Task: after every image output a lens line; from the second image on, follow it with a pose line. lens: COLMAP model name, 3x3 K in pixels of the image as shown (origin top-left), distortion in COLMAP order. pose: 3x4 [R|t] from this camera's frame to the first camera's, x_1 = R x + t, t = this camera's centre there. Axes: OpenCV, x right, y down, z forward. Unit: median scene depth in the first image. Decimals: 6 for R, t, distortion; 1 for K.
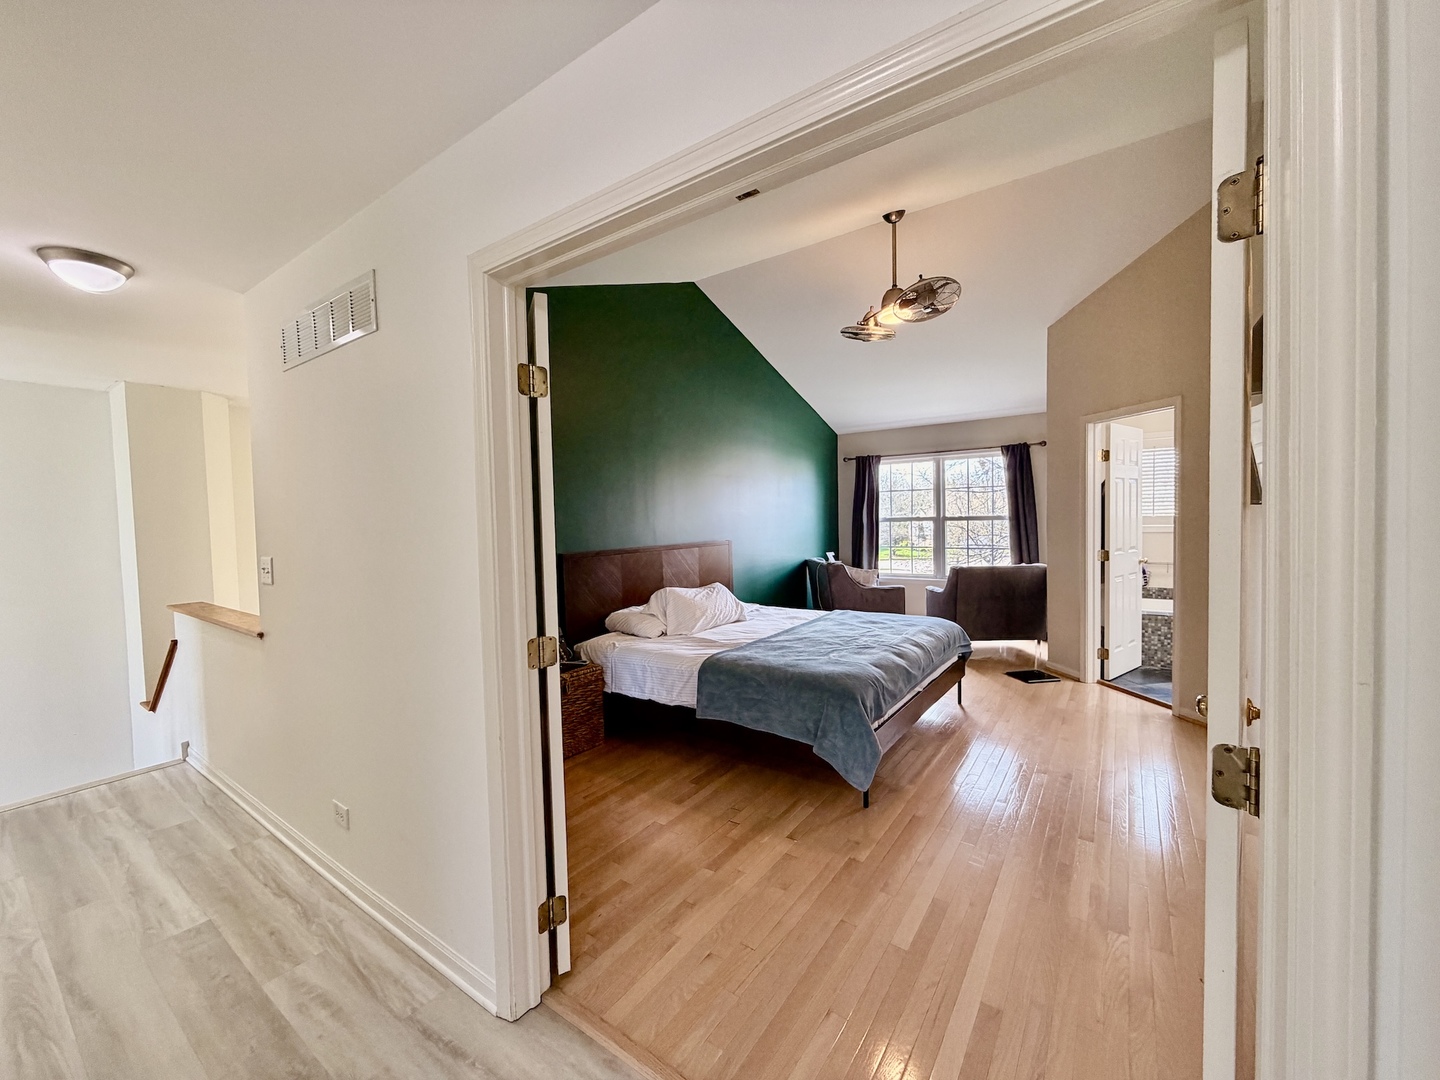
lens RADIAL K [[576.8, 0, 717.9], [0, 576.8, 537.2], [0, 0, 1]] dist [0.004152, 0.000713]
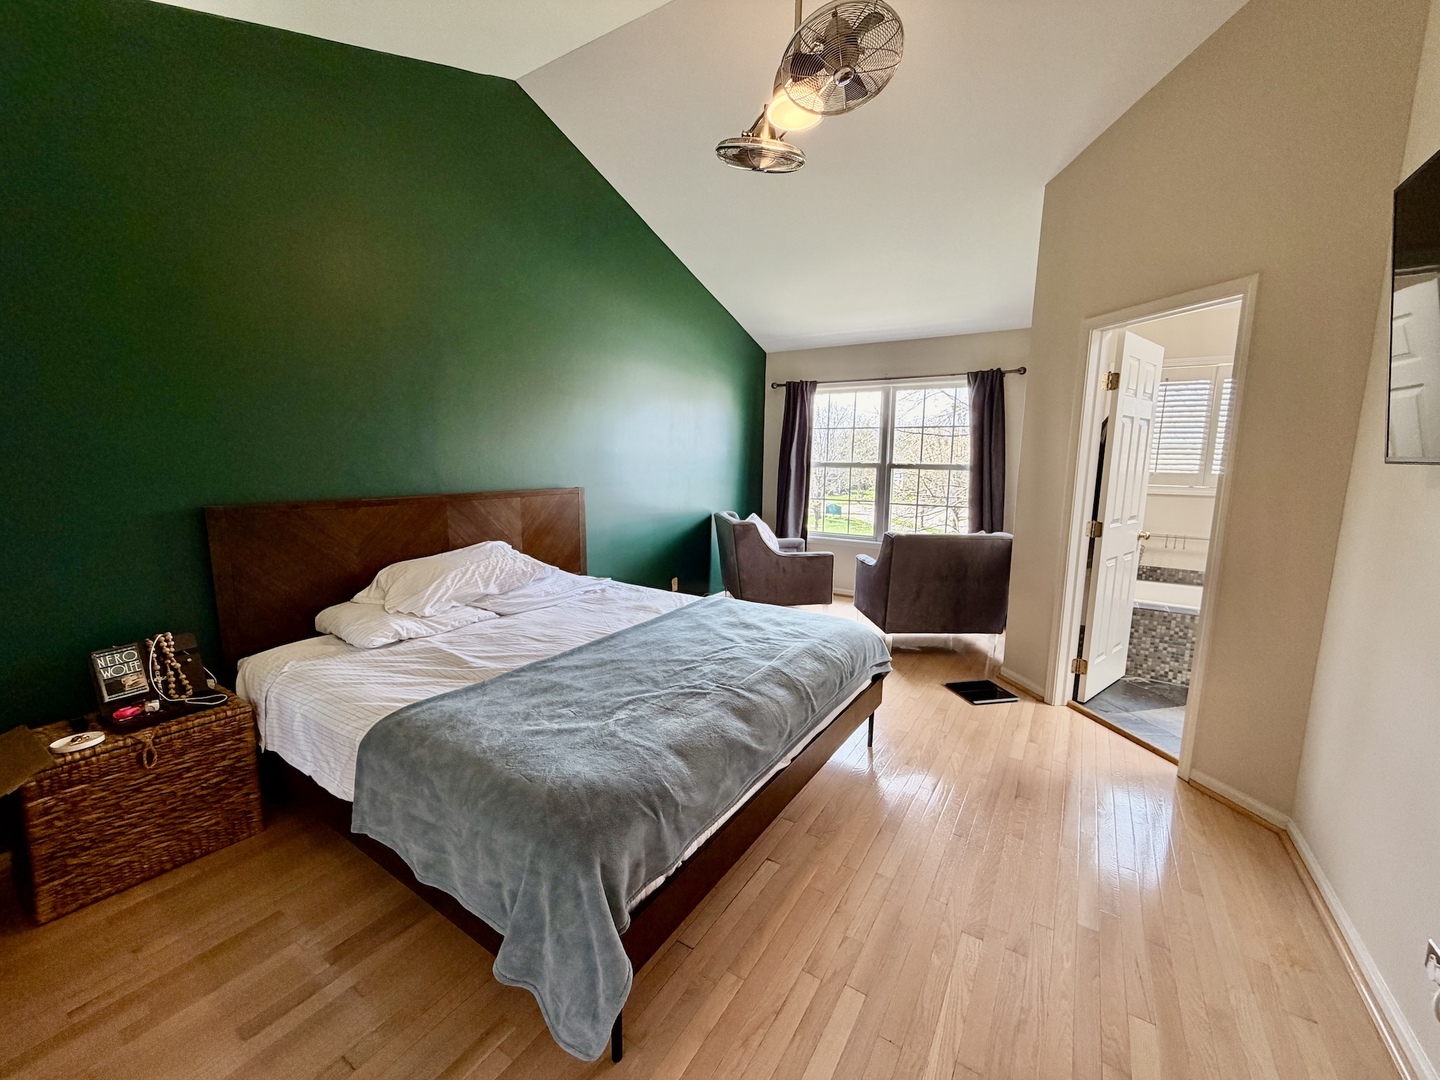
lens RADIAL K [[576.8, 0, 722.4], [0, 576.8, 539.8], [0, 0, 1]] dist [0.004152, 0.000713]
pose [[0.998127, 0.026527, 0.055134, 0.183816], [-0.032392, 0.993583, 0.108369, -0.015525], [-0.051905, -0.109952, 0.992581, 0.332687]]
